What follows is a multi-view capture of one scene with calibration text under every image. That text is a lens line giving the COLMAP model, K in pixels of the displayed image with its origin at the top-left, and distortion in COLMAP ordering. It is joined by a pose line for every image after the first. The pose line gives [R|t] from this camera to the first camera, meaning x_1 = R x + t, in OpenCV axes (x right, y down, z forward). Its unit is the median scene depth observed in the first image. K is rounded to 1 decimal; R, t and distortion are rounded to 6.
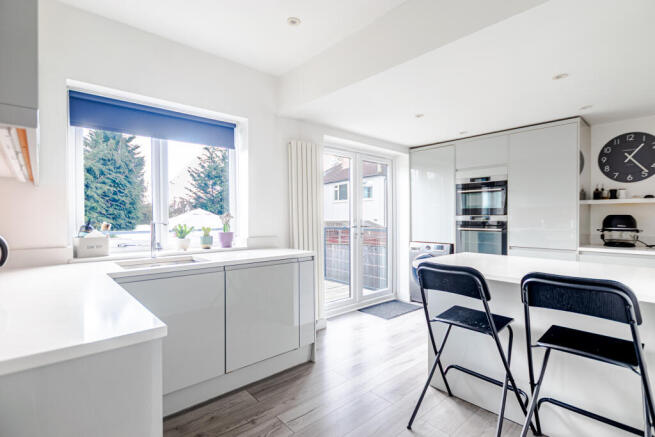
lens RADIAL K [[308.9, 0, 329.5], [0, 308.9, 217.0], [0, 0, 1]] dist [0.003240, -0.000560]
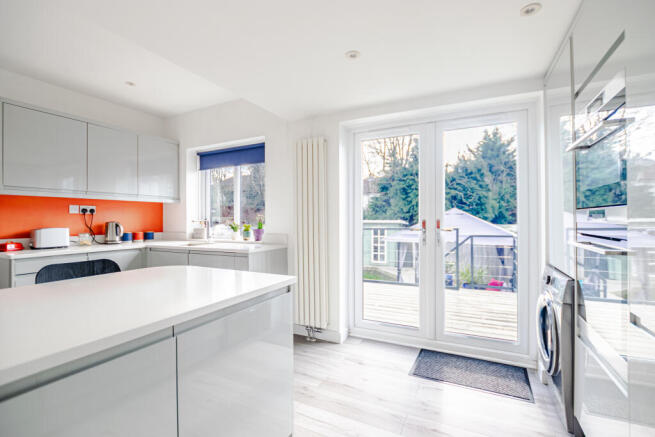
lens RADIAL K [[301.3, 0, 339.6], [0, 301.3, 219.6], [0, 0, 1]] dist [0.000588, 0.000028]
pose [[0.380640, 0.001137, -0.924723, 0.636948], [0.006528, 0.999971, 0.003916, 0.004426], [0.924700, -0.007527, 0.380621, 0.558718]]
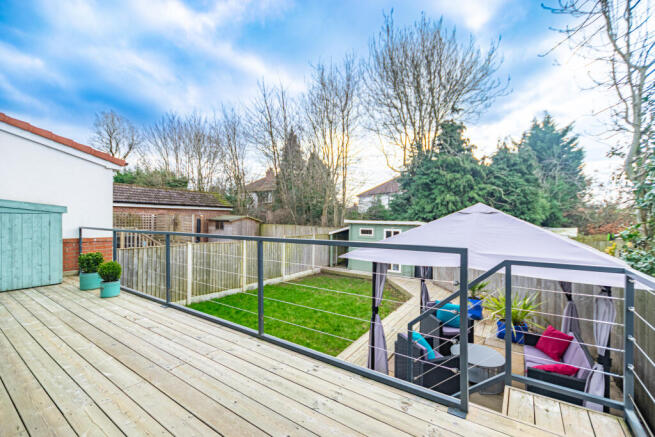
lens RADIAL K [[281.5, 0, 331.7], [0, 281.5, 221.8], [0, 0, 1]] dist [0.005229, -0.000254]
pose [[0.224470, 0.013402, -0.974389, 0.052911], [-0.005503, 0.999907, 0.012485, 0.004113], [0.974465, 0.002560, 0.224523, 1.182904]]
